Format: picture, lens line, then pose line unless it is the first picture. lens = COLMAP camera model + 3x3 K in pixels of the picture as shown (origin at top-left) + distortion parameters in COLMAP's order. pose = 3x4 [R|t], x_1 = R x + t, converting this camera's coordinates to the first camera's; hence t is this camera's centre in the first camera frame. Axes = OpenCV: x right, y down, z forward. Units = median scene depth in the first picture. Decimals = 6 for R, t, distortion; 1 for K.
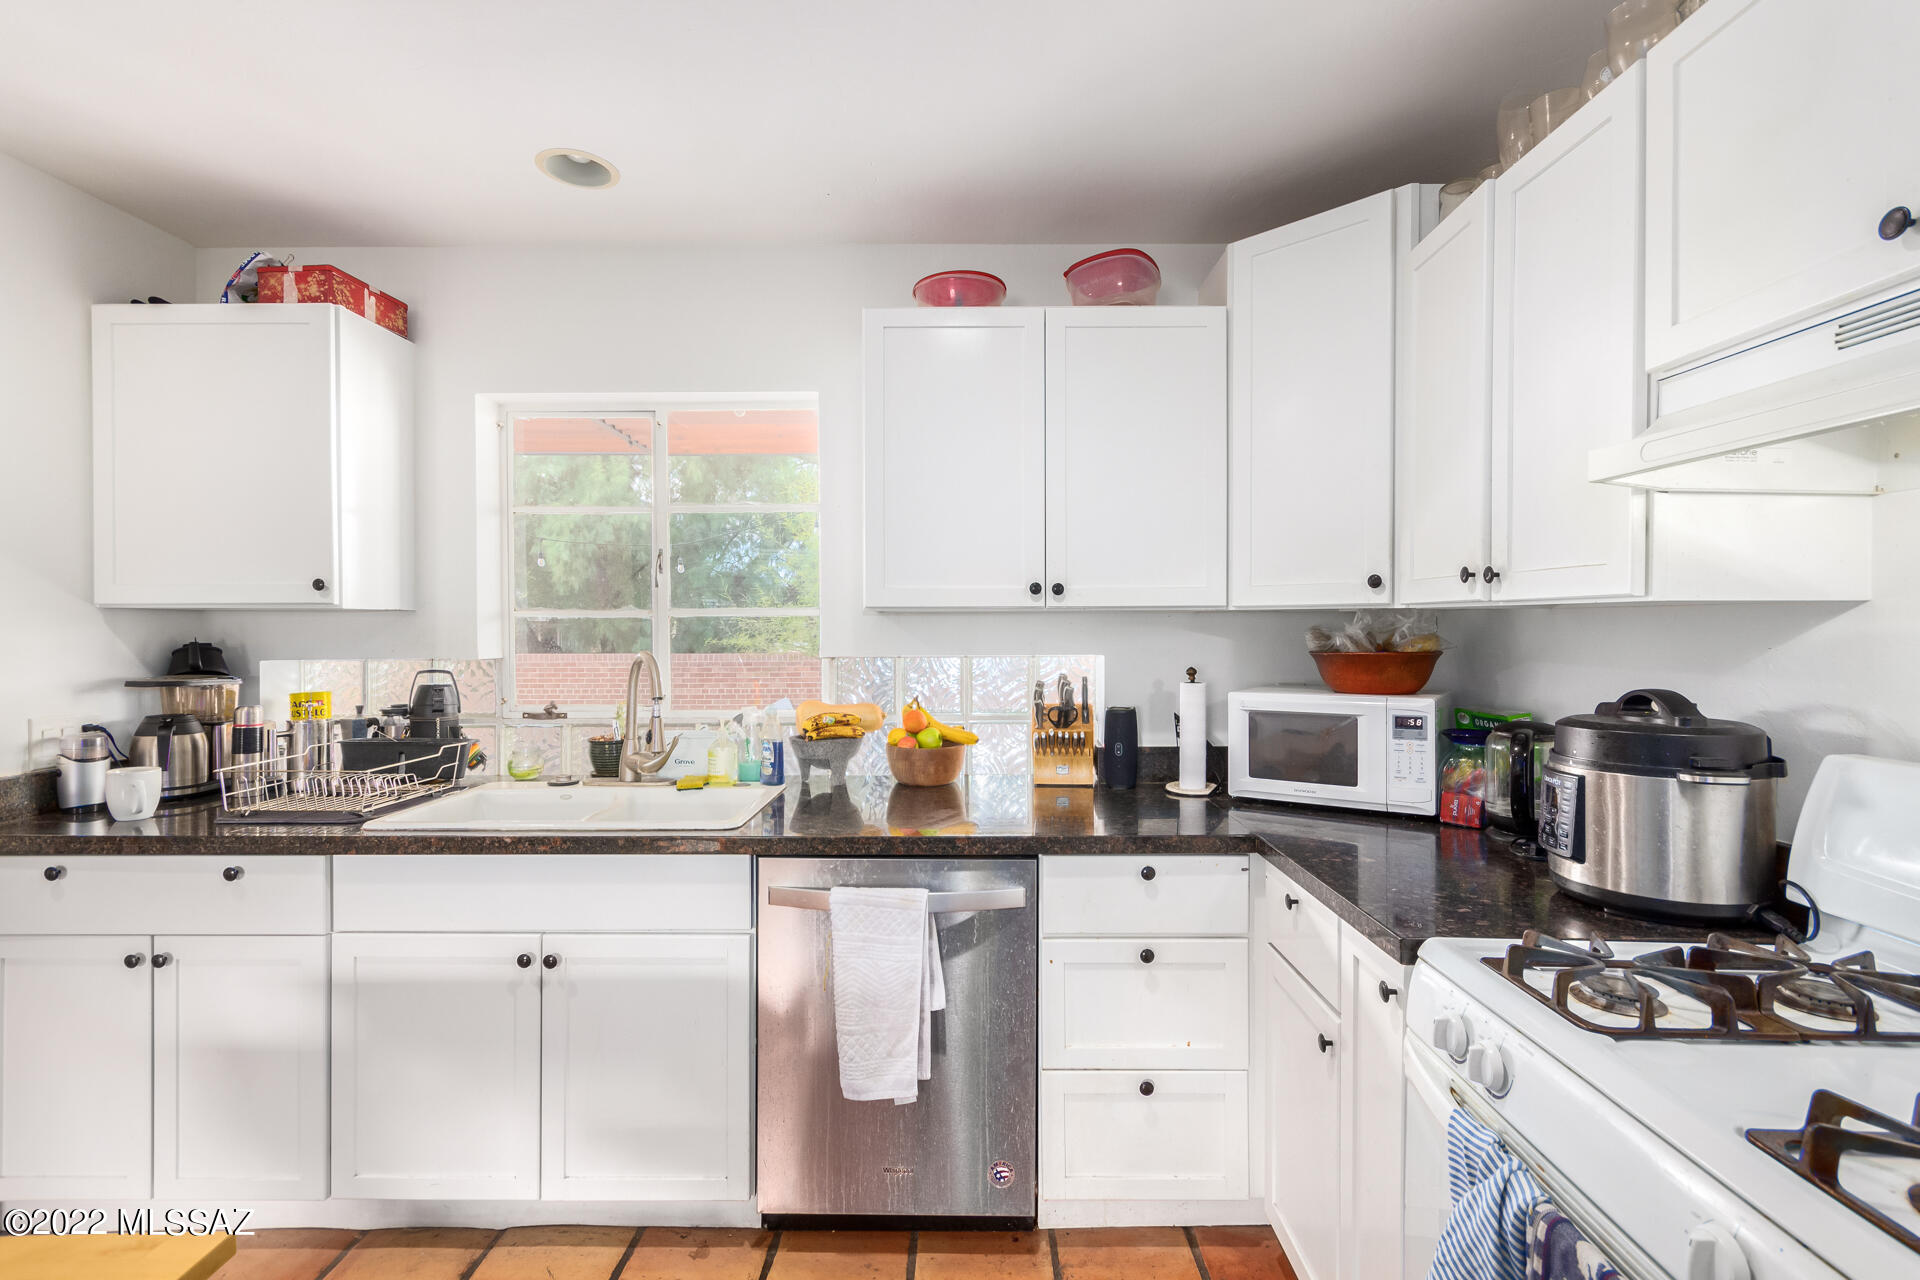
lens RADIAL K [[893.8, 0, 967.2], [0, 893.8, 639.7], [0, 0, 1]] dist [0.000414, 0.002277]
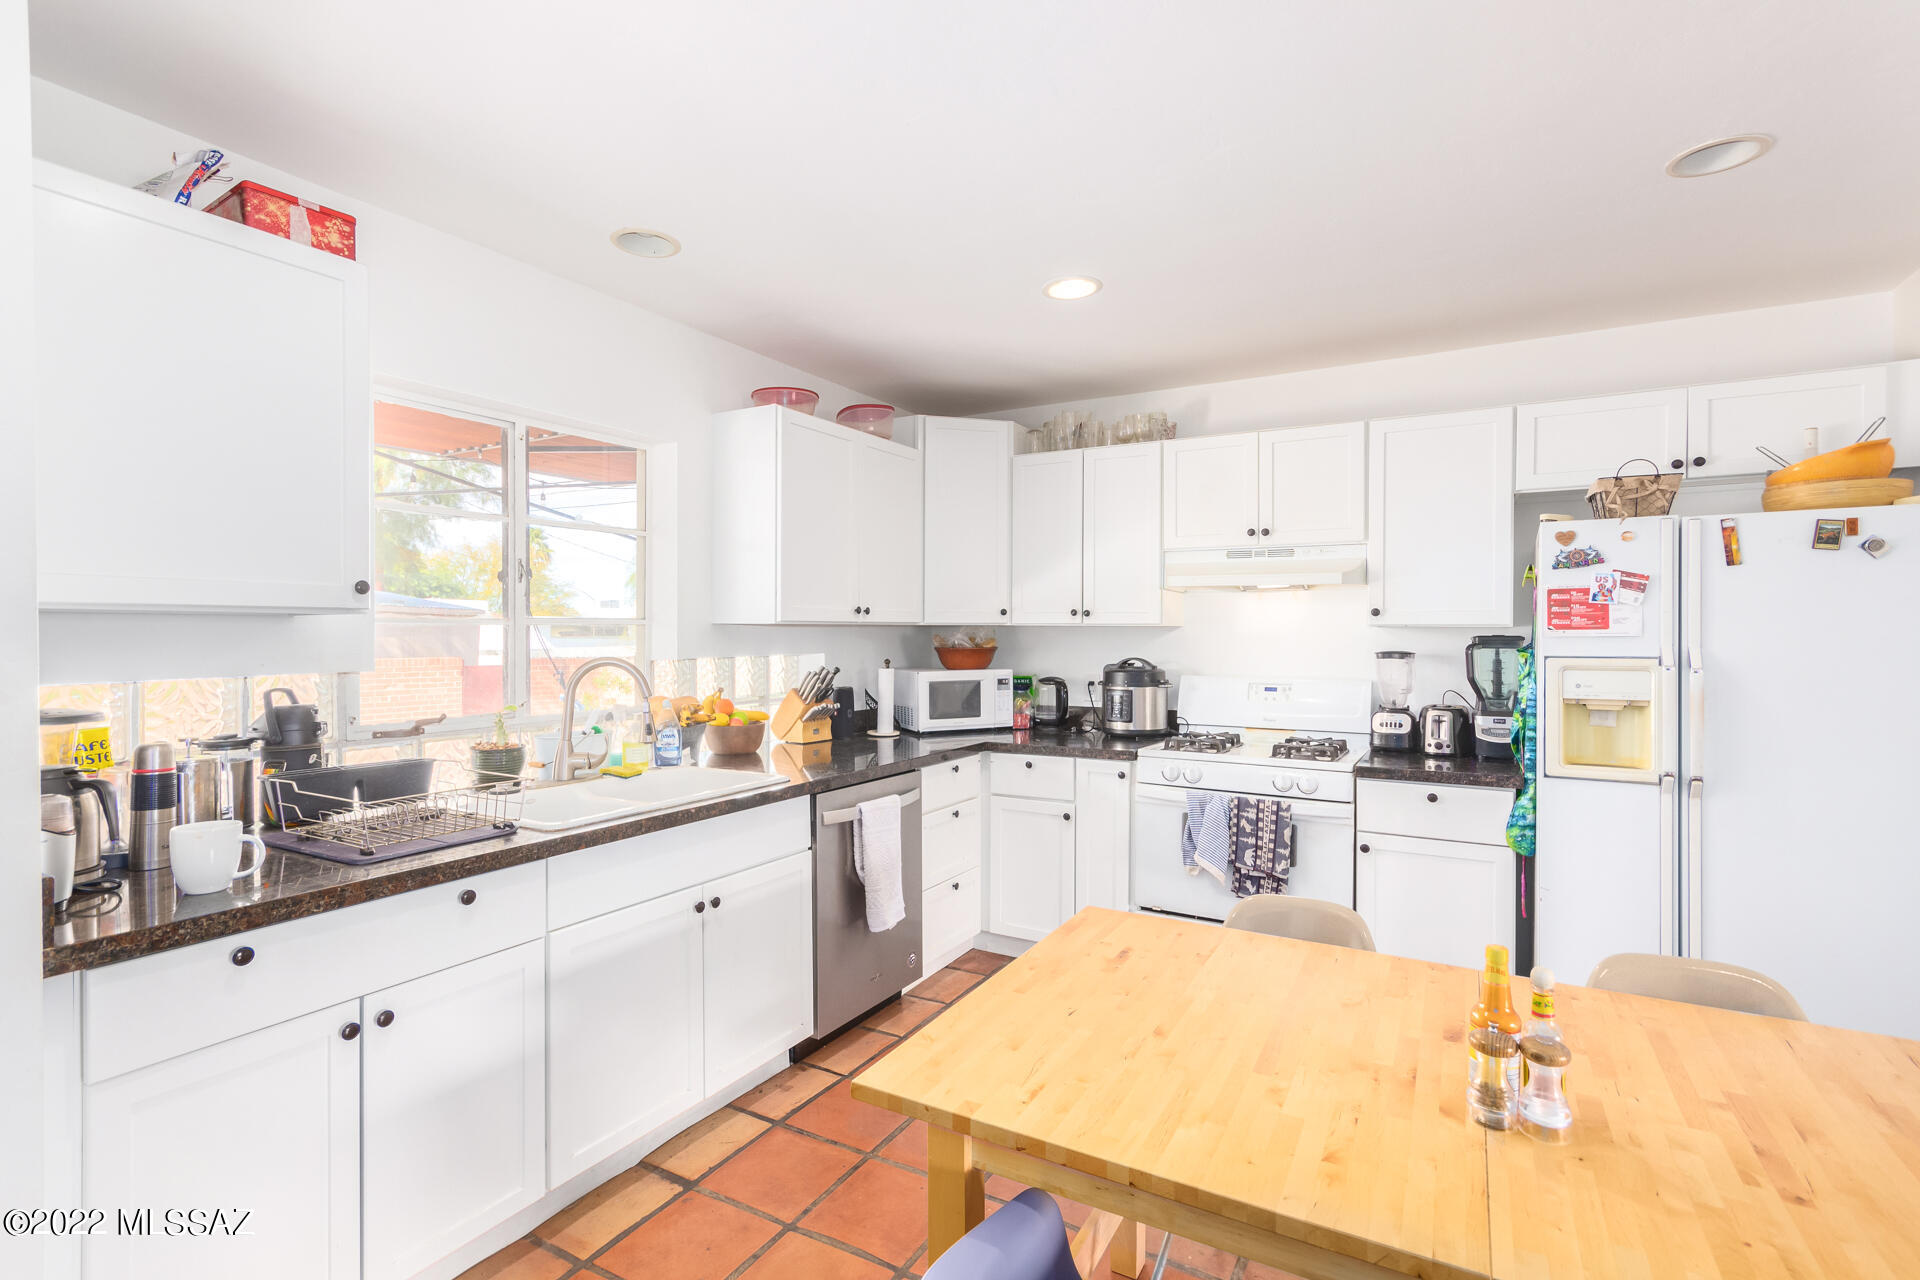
lens RADIAL K [[893.8, 0, 967.8], [0, 893.8, 643.3], [0, 0, 1]] dist [0.000414, 0.002277]
pose [[0.489210, -0.010411, 0.872104, -1.275433], [0.010569, 0.999926, 0.006008, -0.007245], [-0.872102, 0.006278, 0.489284, 0.068927]]
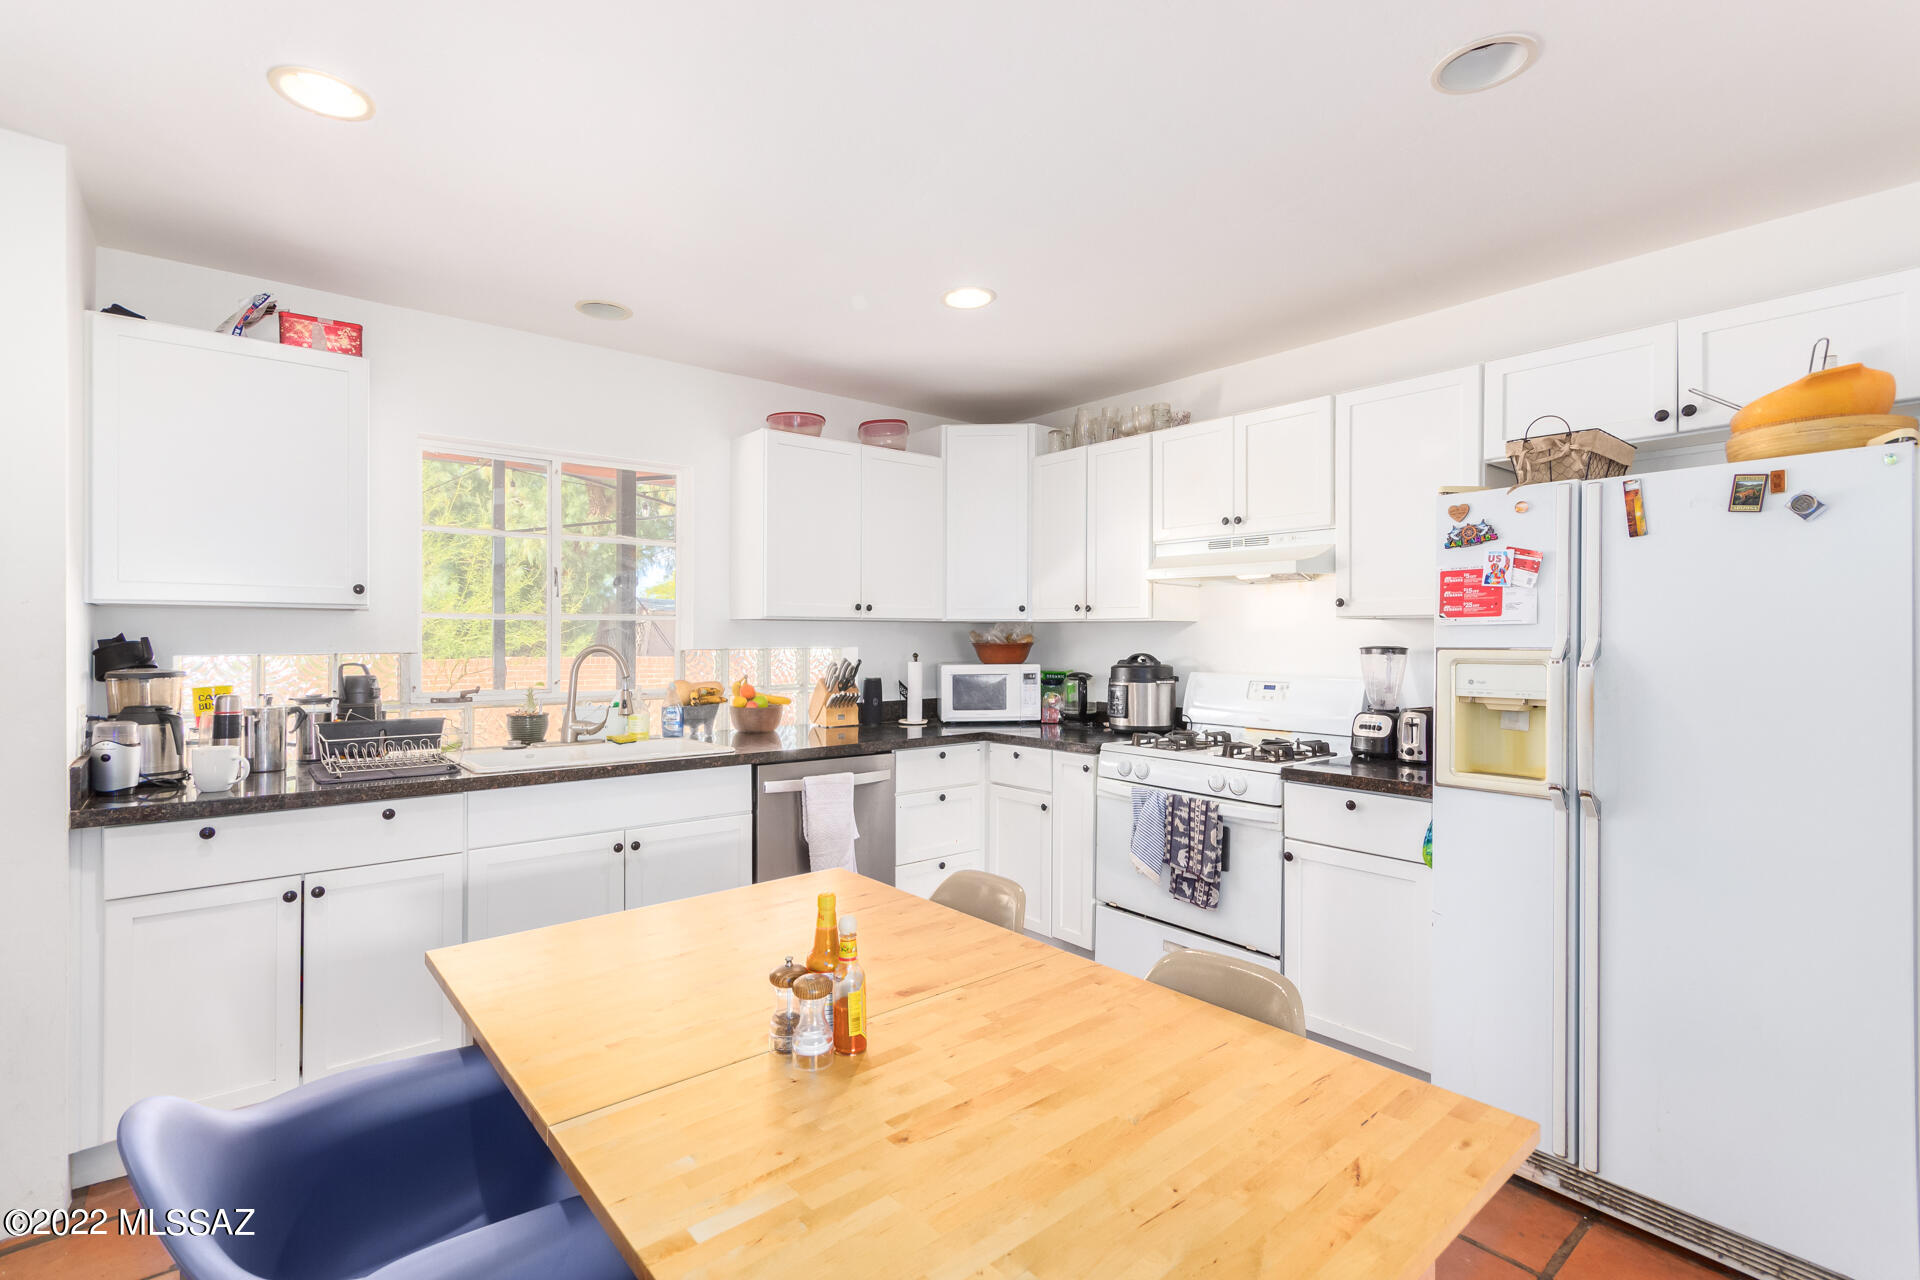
lens RADIAL K [[893.8, 0, 973.2], [0, 893.8, 638.9], [0, 0, 1]] dist [0.000414, 0.002277]
pose [[0.761029, 0.001287, 0.648716, -0.935276], [0.006042, 0.999941, -0.009072, 0.022929], [-0.648690, 0.010823, 0.760976, -0.494796]]
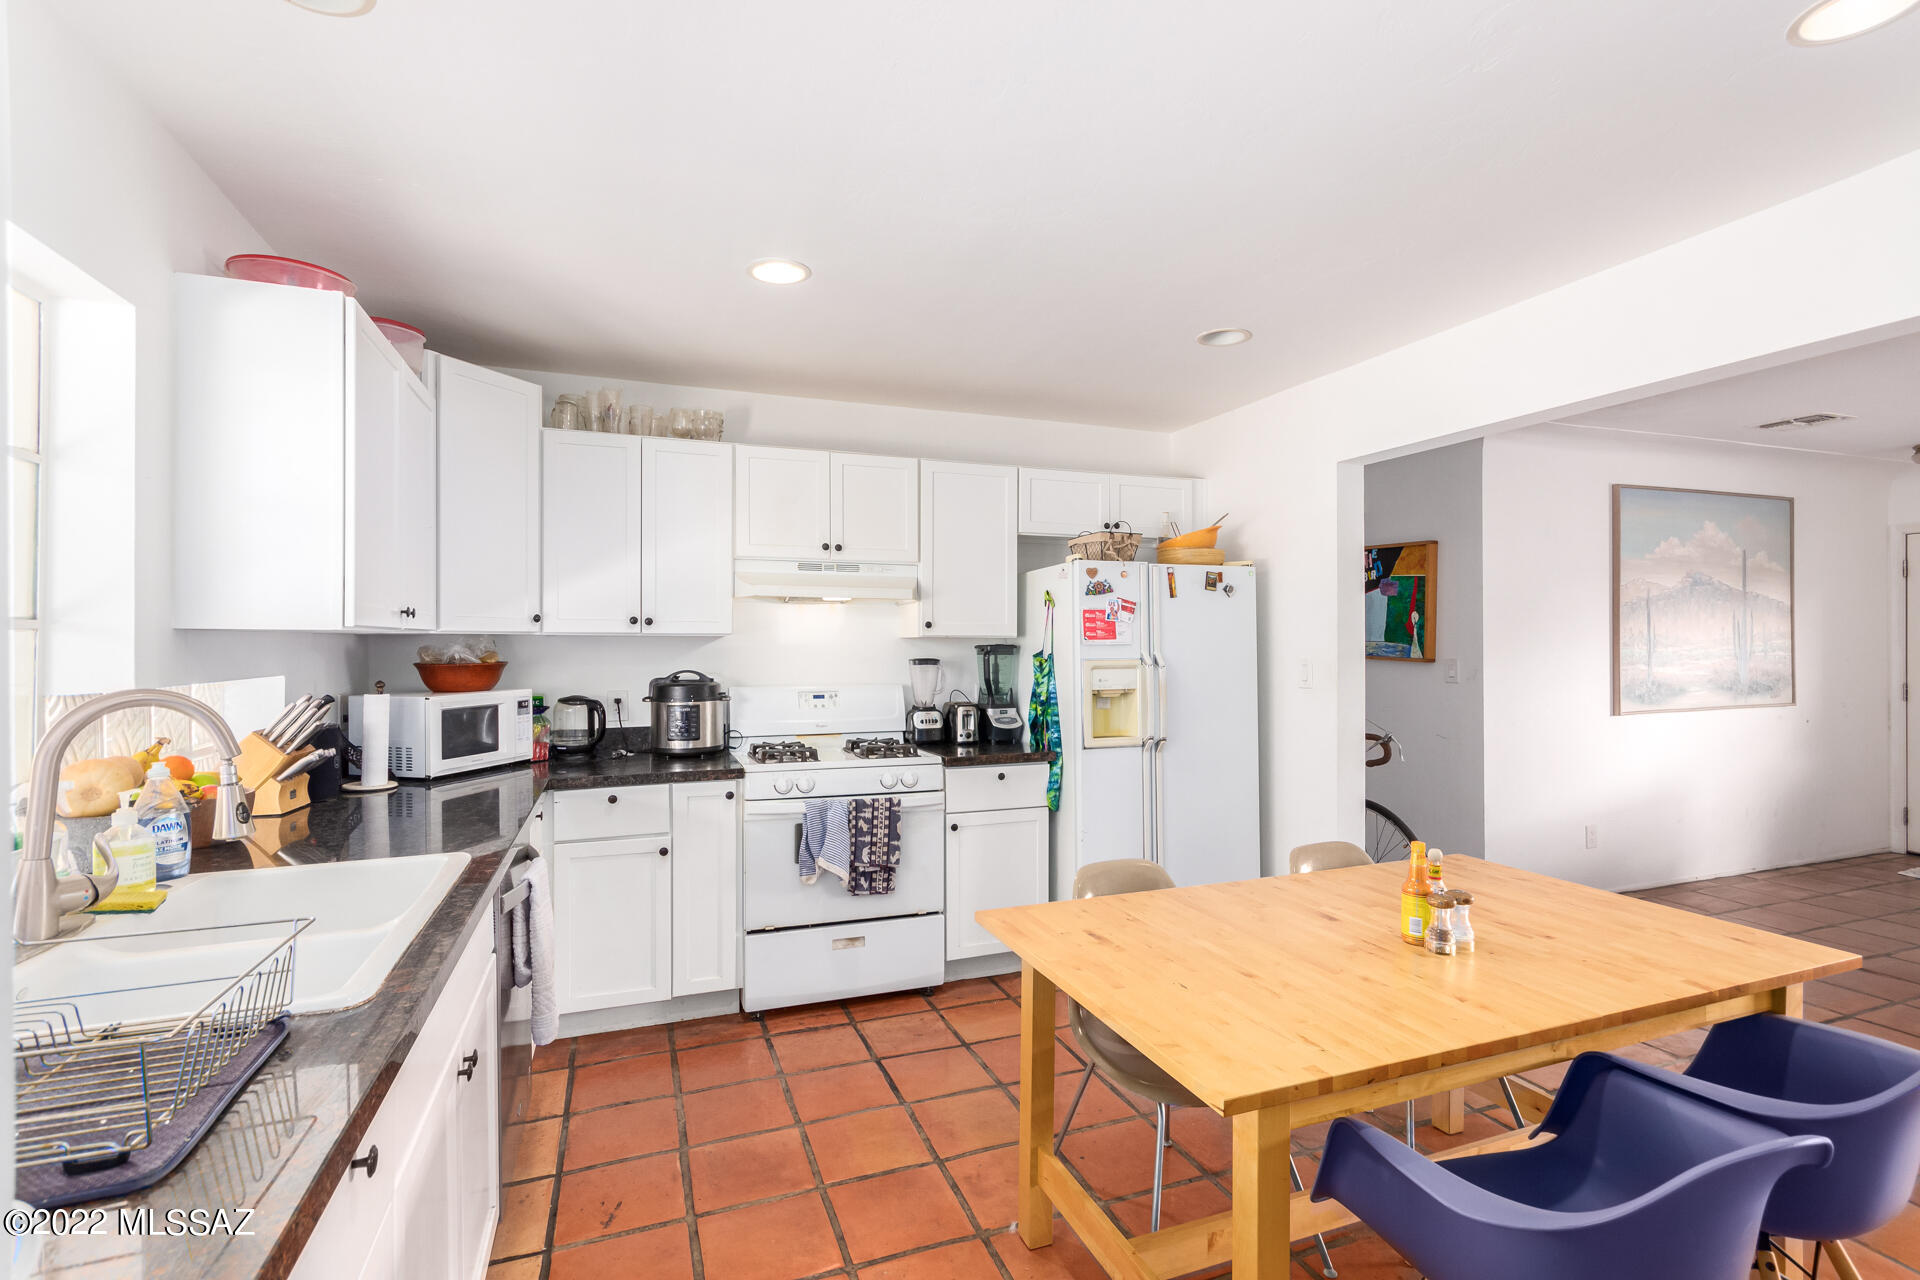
lens RADIAL K [[893.8, 0, 956.9], [0, 893.8, 640.3], [0, 0, 1]] dist [0.000414, 0.002277]
pose [[-0.358779, 0.003113, 0.933417, -1.280706], [0.014400, 0.999894, 0.002201, -0.016220], [-0.933312, 0.014231, -0.358785, 0.810537]]
